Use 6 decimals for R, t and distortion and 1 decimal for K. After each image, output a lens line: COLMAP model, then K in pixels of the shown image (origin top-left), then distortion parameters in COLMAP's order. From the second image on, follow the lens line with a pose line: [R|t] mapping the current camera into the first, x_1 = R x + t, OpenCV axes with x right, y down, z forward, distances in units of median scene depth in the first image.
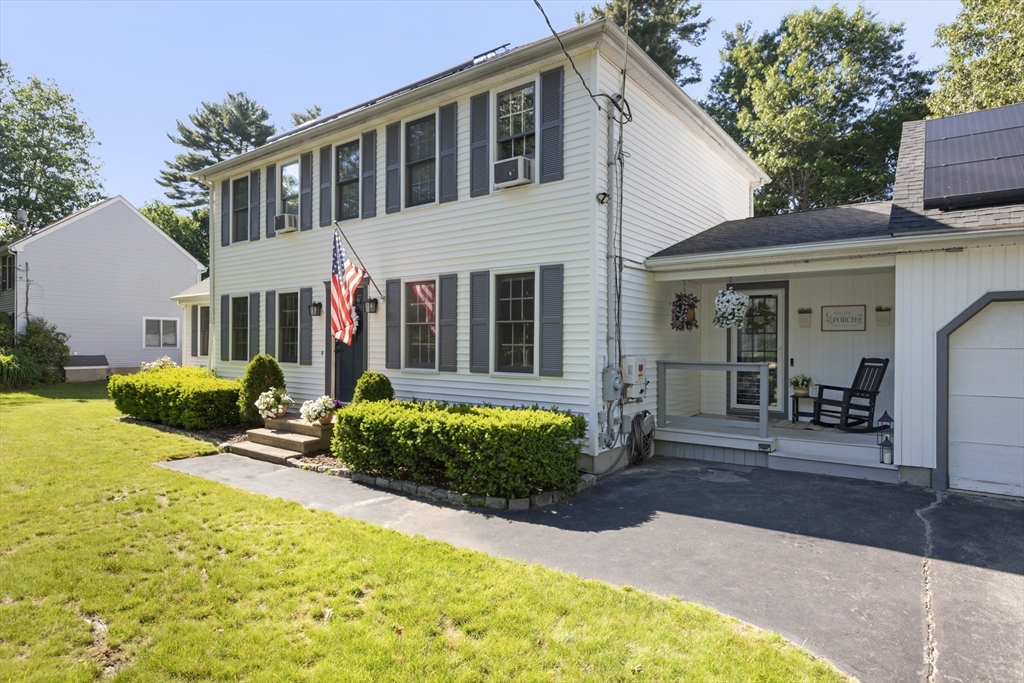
lens RADIAL K [[569.8, 0, 512.0], [0, 569.8, 341.5], [0, 0, 1]] dist [-0.013587, -0.000065]
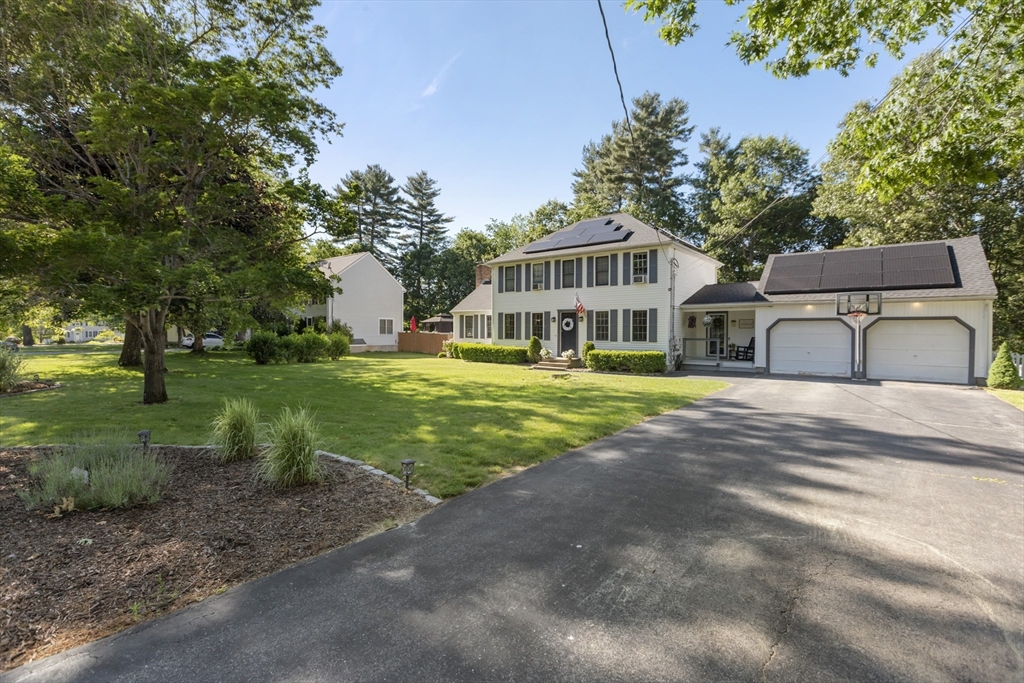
lens RADIAL K [[462.3, 0, 513.2], [0, 462.3, 339.1], [0, 0, 1]] dist [0.002484, 0.000208]
pose [[0.999726, 0.001513, -0.023349, -0.559380], [-0.001153, 0.999881, 0.015415, 0.002019], [0.023370, -0.015384, 0.999609, -1.403603]]
